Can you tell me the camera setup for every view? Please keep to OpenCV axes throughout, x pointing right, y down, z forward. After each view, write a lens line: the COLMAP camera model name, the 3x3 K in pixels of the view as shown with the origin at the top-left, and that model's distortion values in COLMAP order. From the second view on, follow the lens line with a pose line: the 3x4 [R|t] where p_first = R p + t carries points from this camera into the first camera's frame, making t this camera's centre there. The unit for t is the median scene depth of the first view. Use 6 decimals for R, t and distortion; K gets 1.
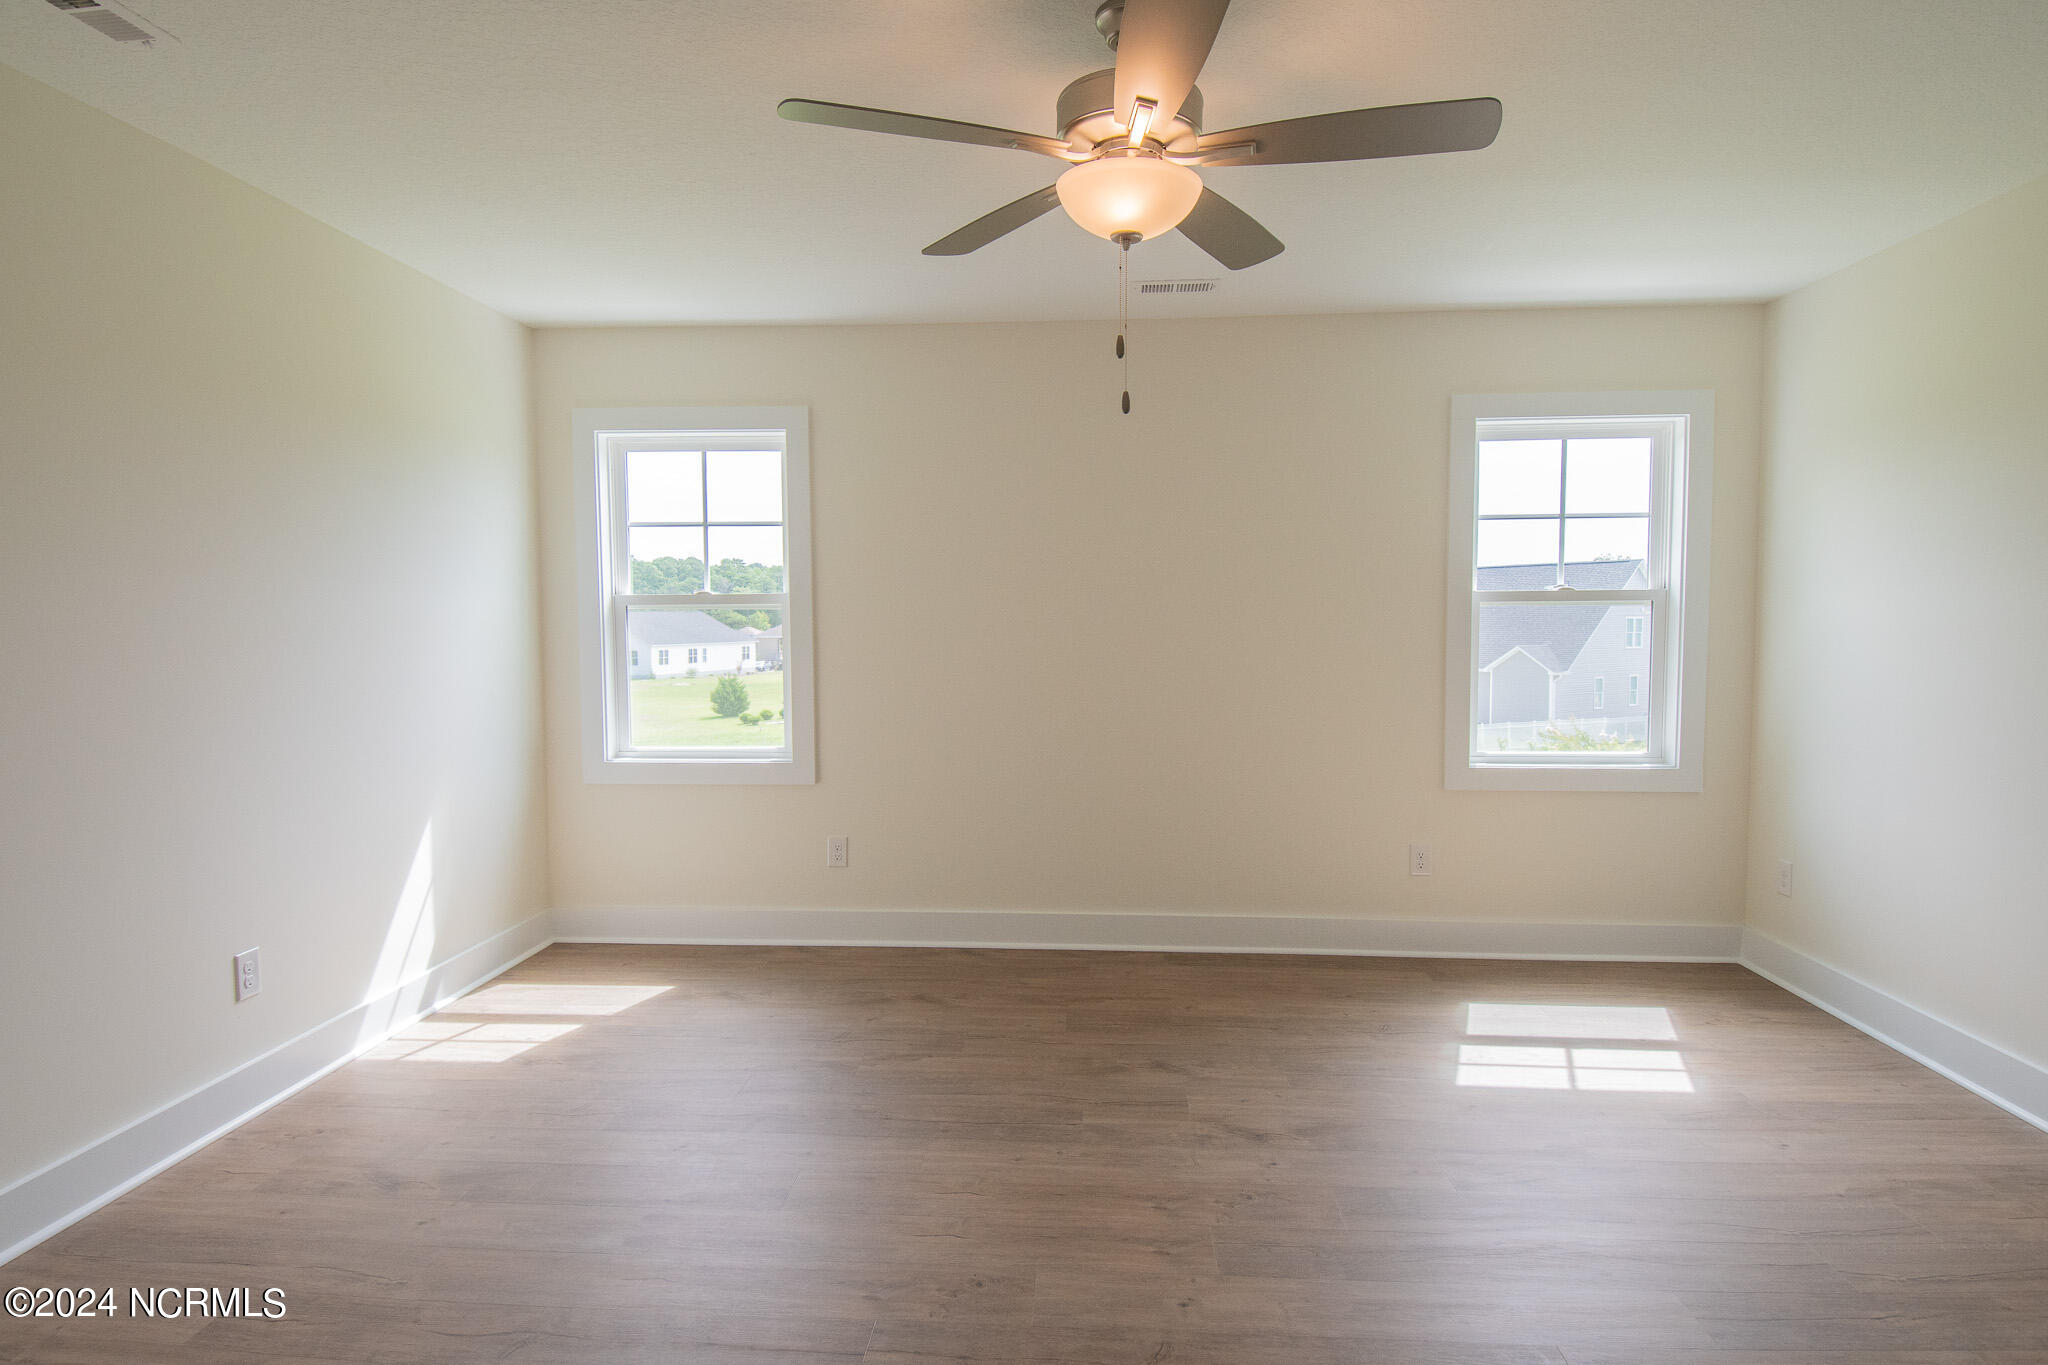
lens RADIAL K [[1063.3, 0, 1028.5], [0, 1063.3, 674.2], [0, 0, 1]] dist [0.034715, -0.038240]
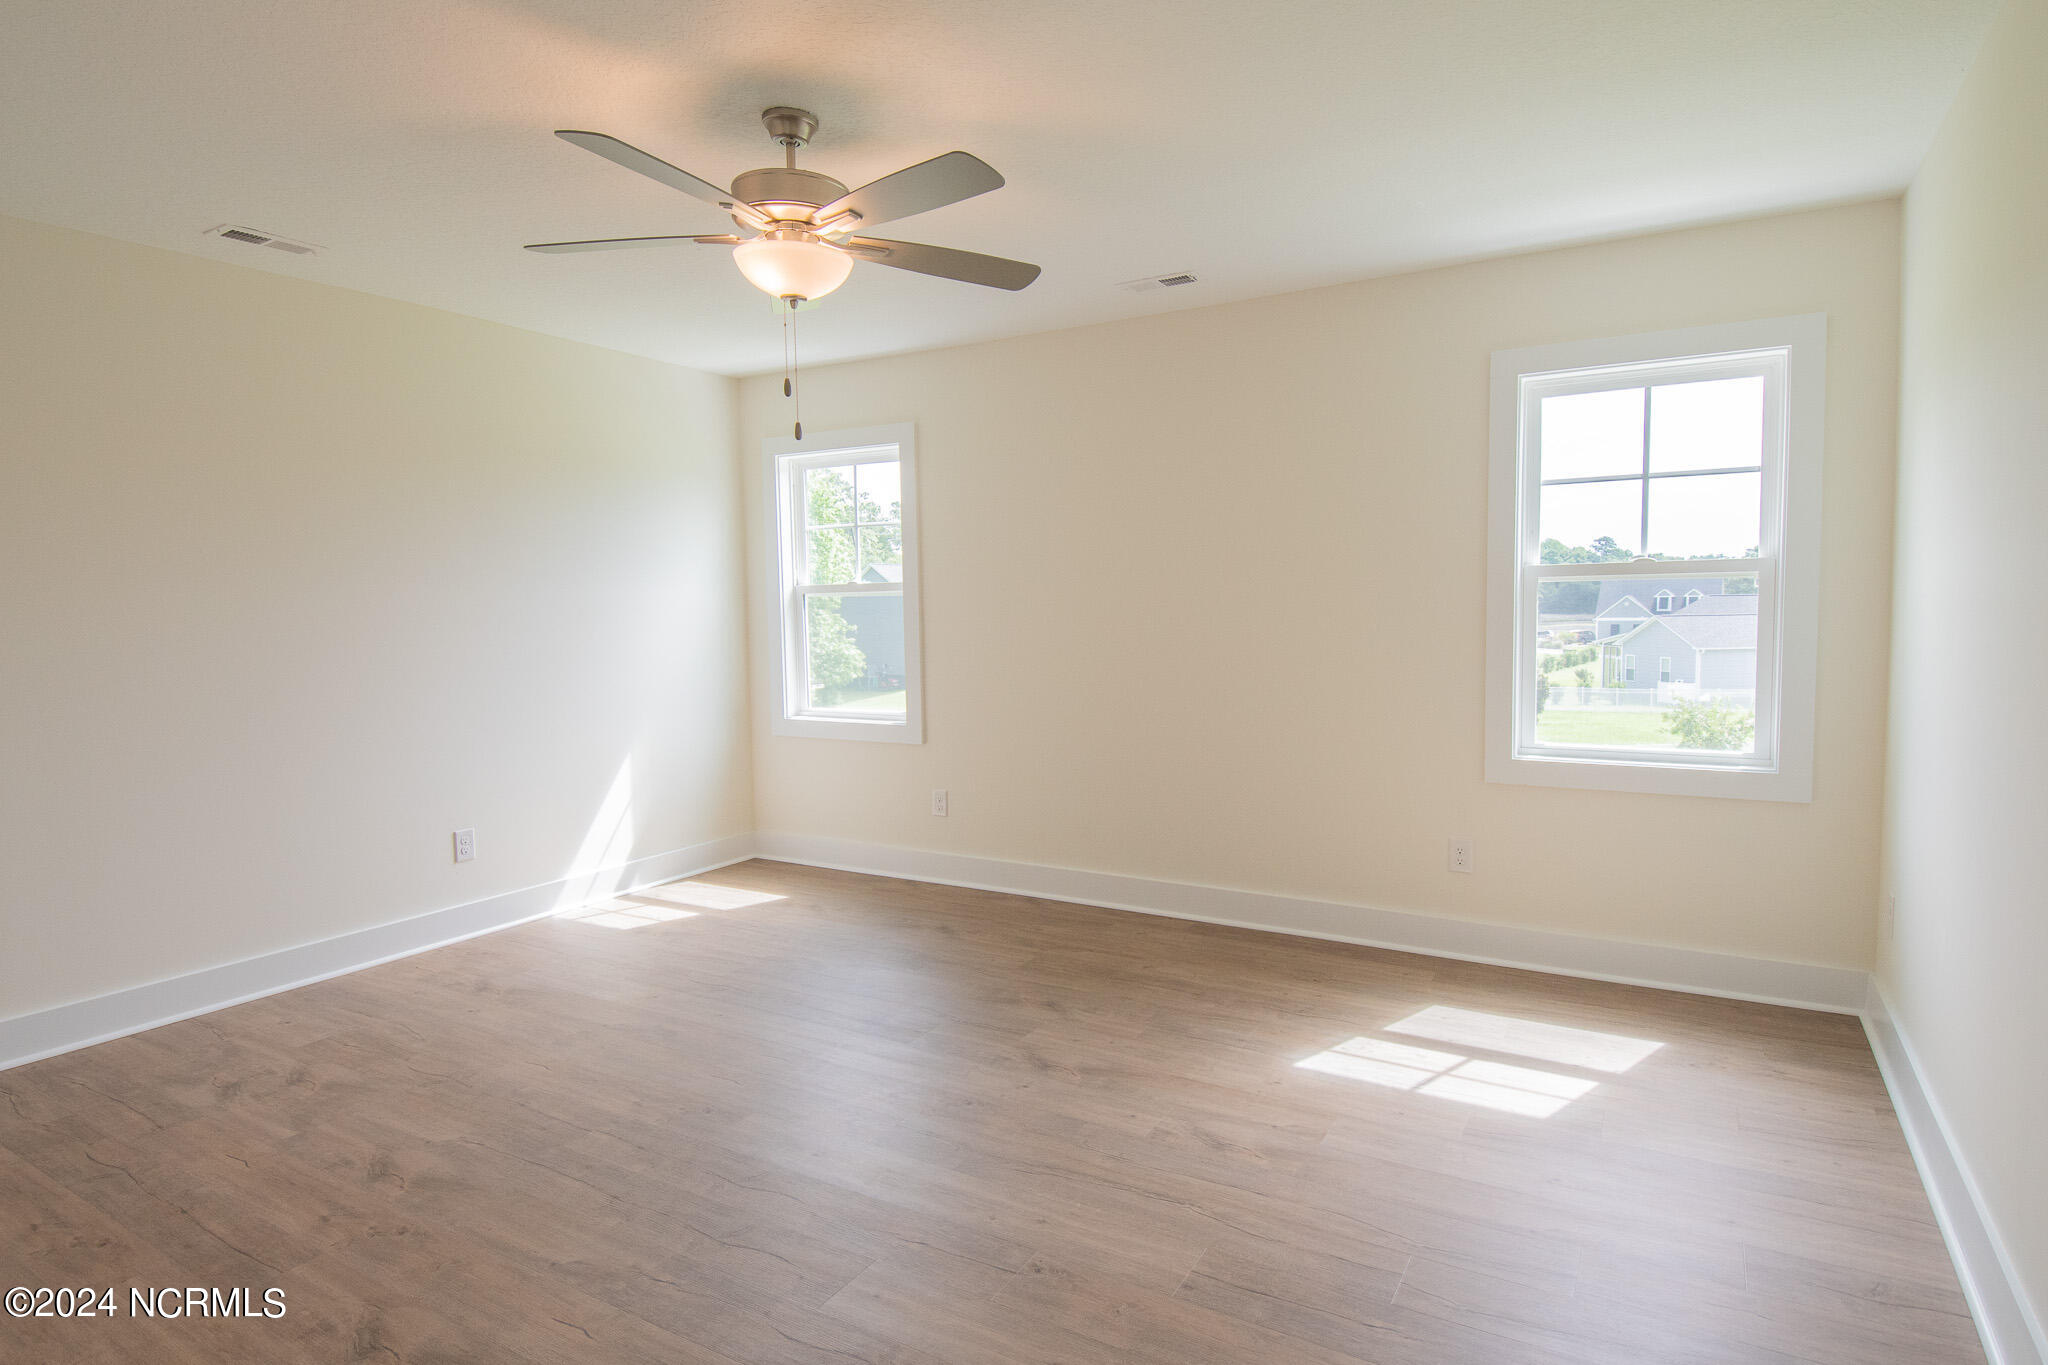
lens RADIAL K [[1063.3, 0, 1028.5], [0, 1063.3, 674.2], [0, 0, 1]] dist [0.034715, -0.038240]
pose [[0.899281, 0.019508, -0.436936, 0.466773], [-0.010343, 0.999674, 0.023346, -0.002654], [0.437249, -0.016475, 0.899189, -0.002071]]
